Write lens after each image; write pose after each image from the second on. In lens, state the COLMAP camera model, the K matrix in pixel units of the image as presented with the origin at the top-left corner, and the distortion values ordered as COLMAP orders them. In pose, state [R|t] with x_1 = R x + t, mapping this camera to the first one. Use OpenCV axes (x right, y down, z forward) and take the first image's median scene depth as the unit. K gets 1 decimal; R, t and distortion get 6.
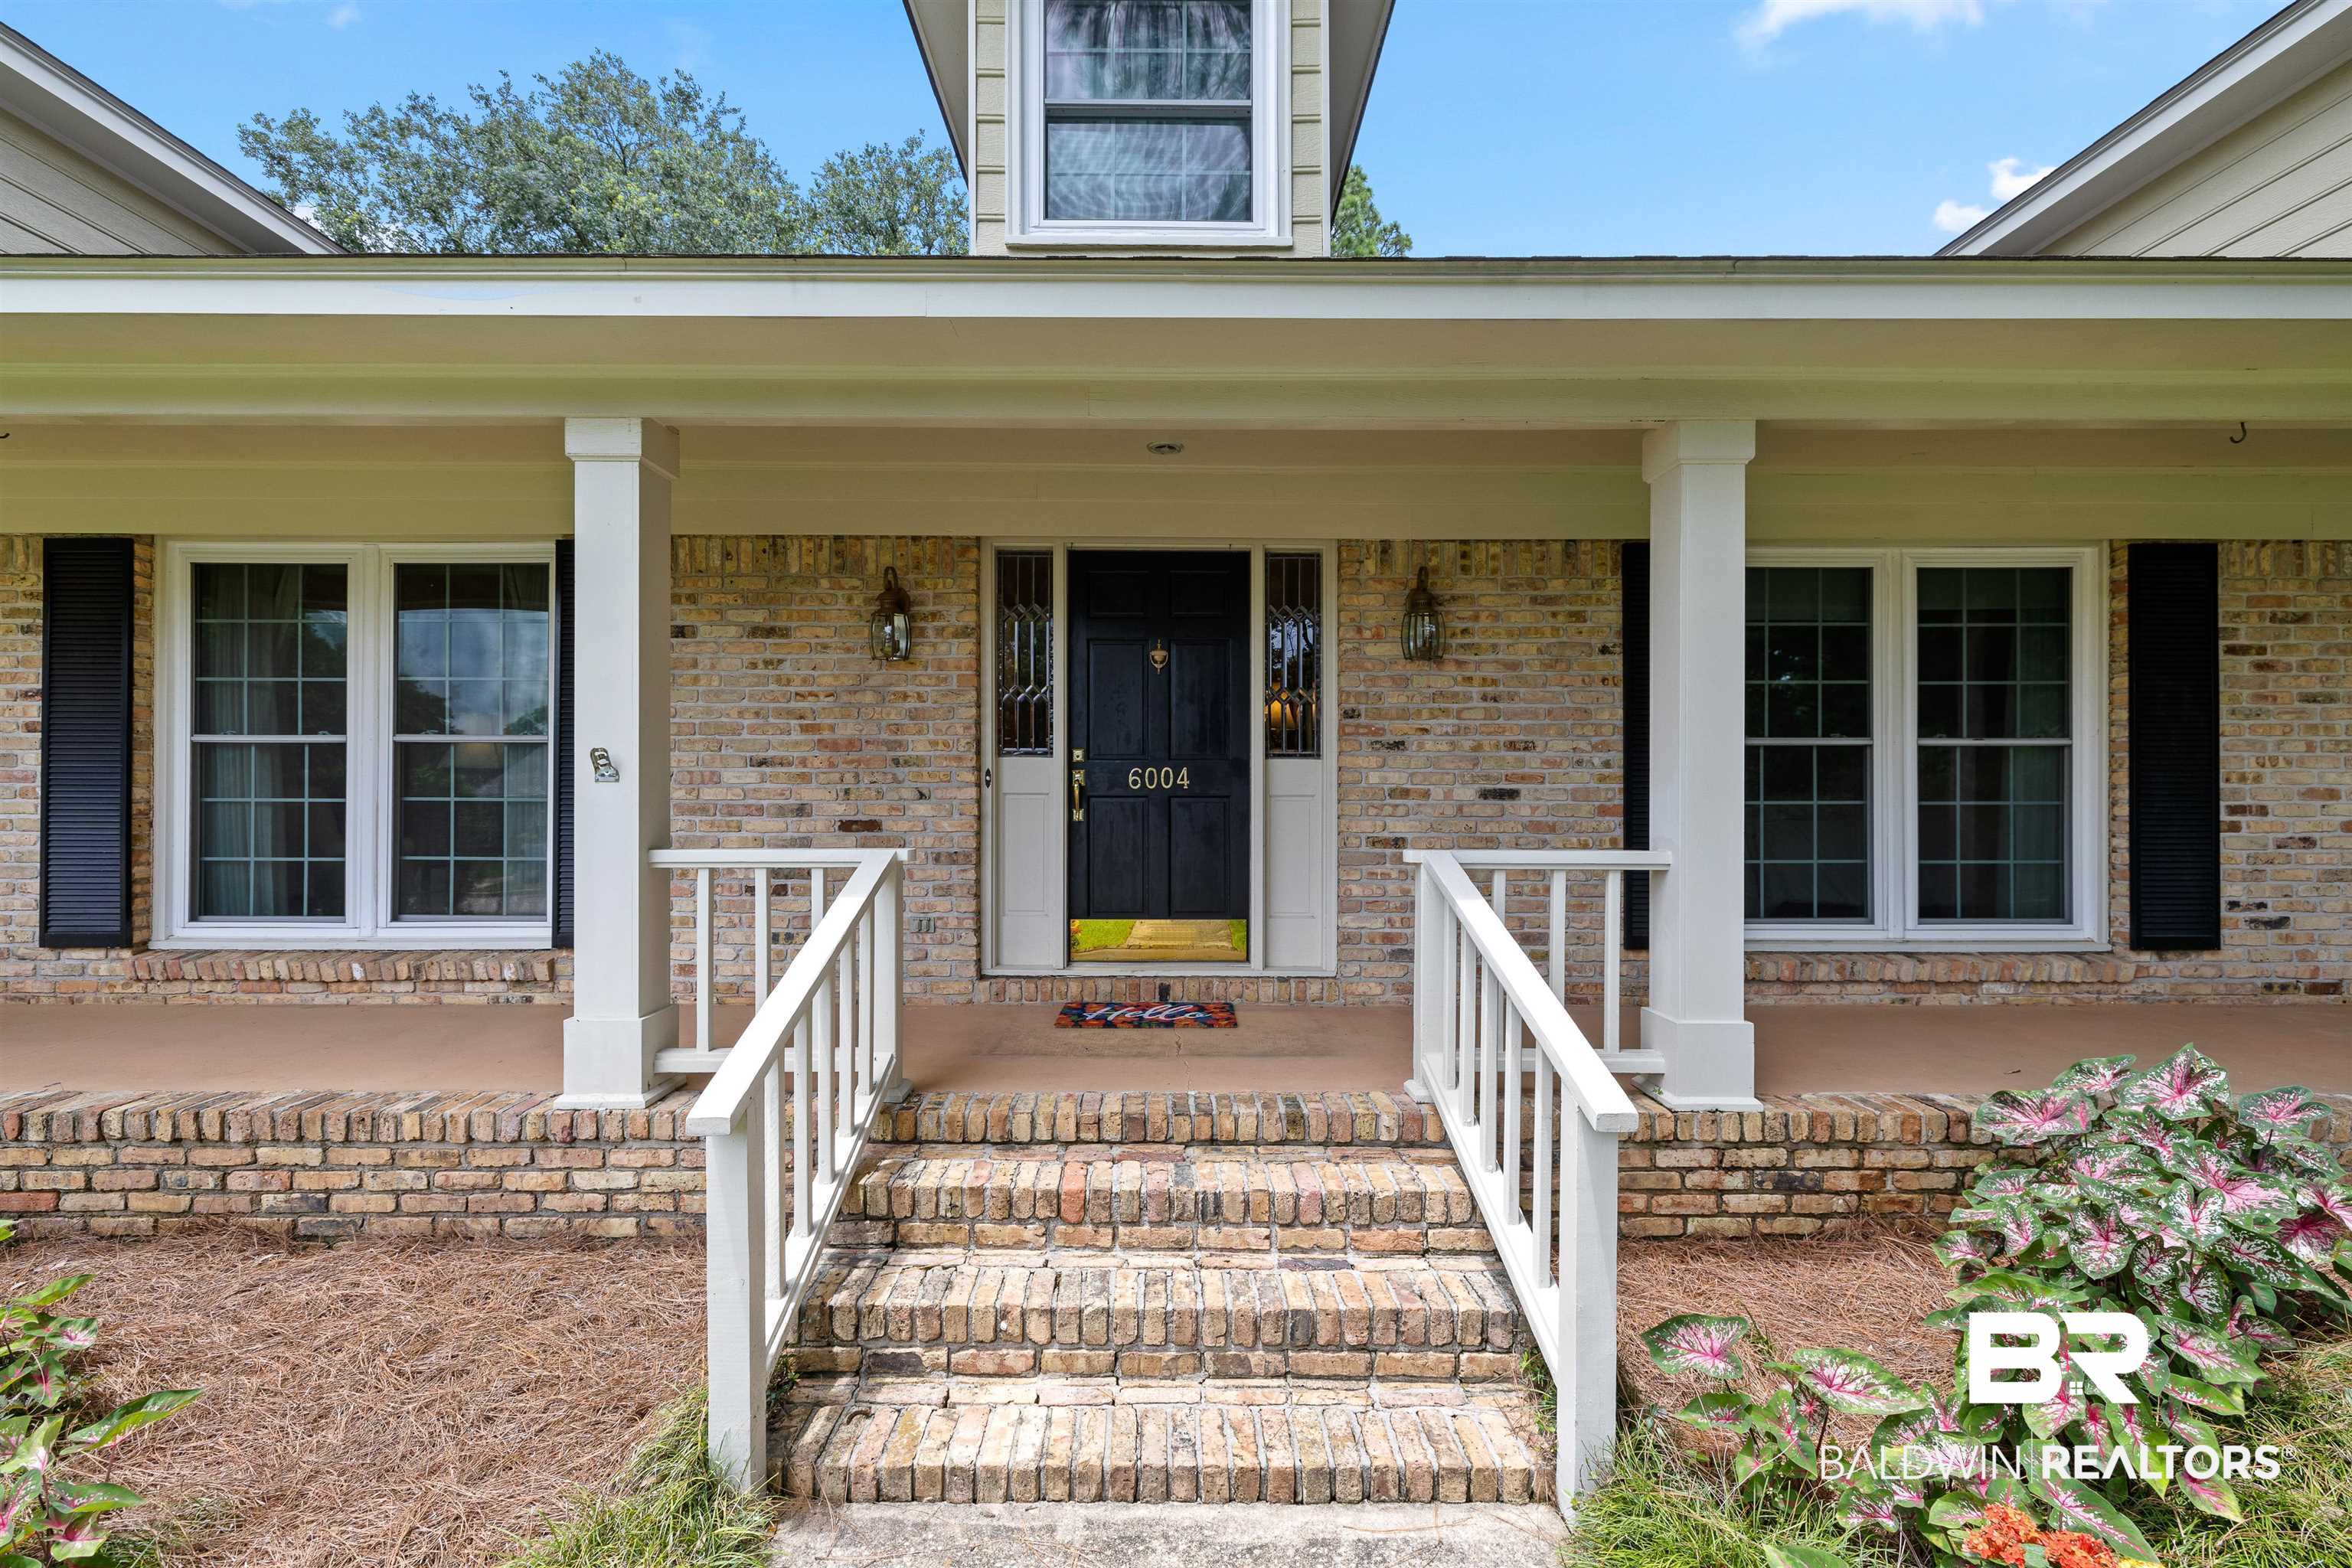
lens RADIAL K [[988.8, 0, 1174.7], [0, 988.8, 772.5], [0, 0, 1]] dist [-0.000021, 0.000264]
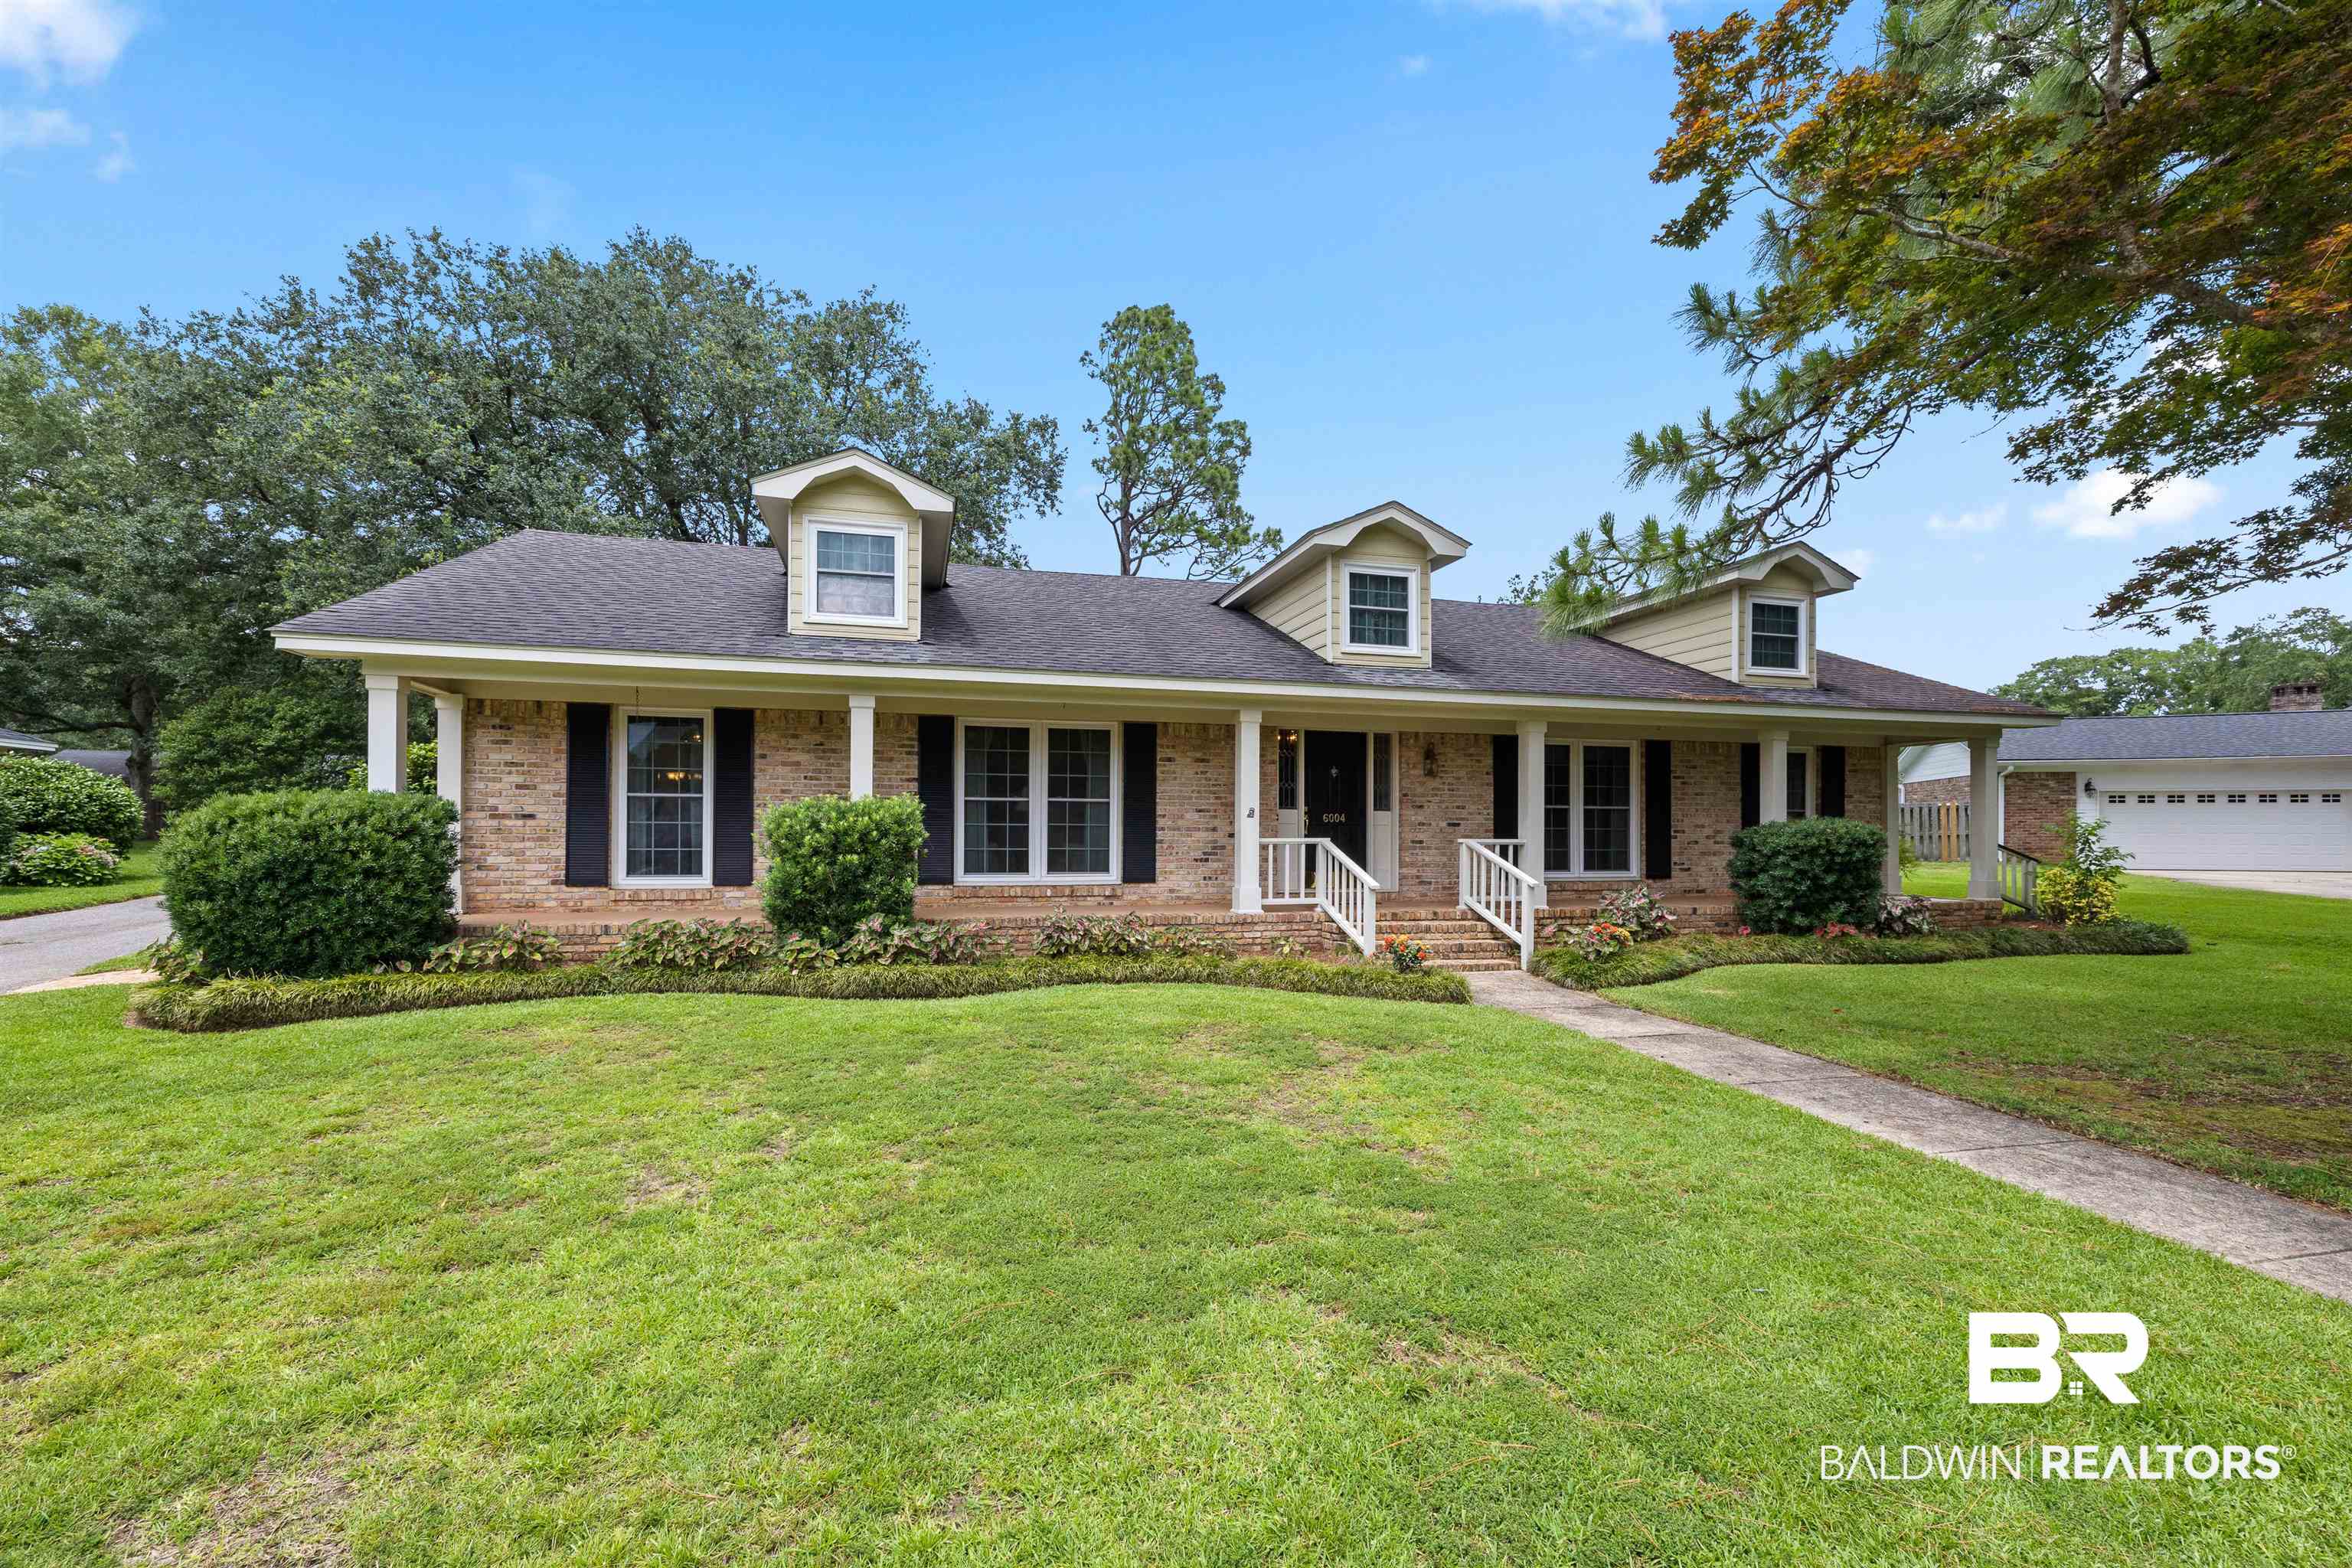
lens RADIAL K [[955.0, 0, 1168.3], [0, 955.0, 793.0], [0, 0, 1]] dist [-0.000334, 0.000023]
pose [[0.969396, 0.013924, 0.245108, -1.089547], [-0.007452, 0.999599, -0.027313, 0.011998], [-0.245390, 0.024651, 0.969111, -1.381911]]
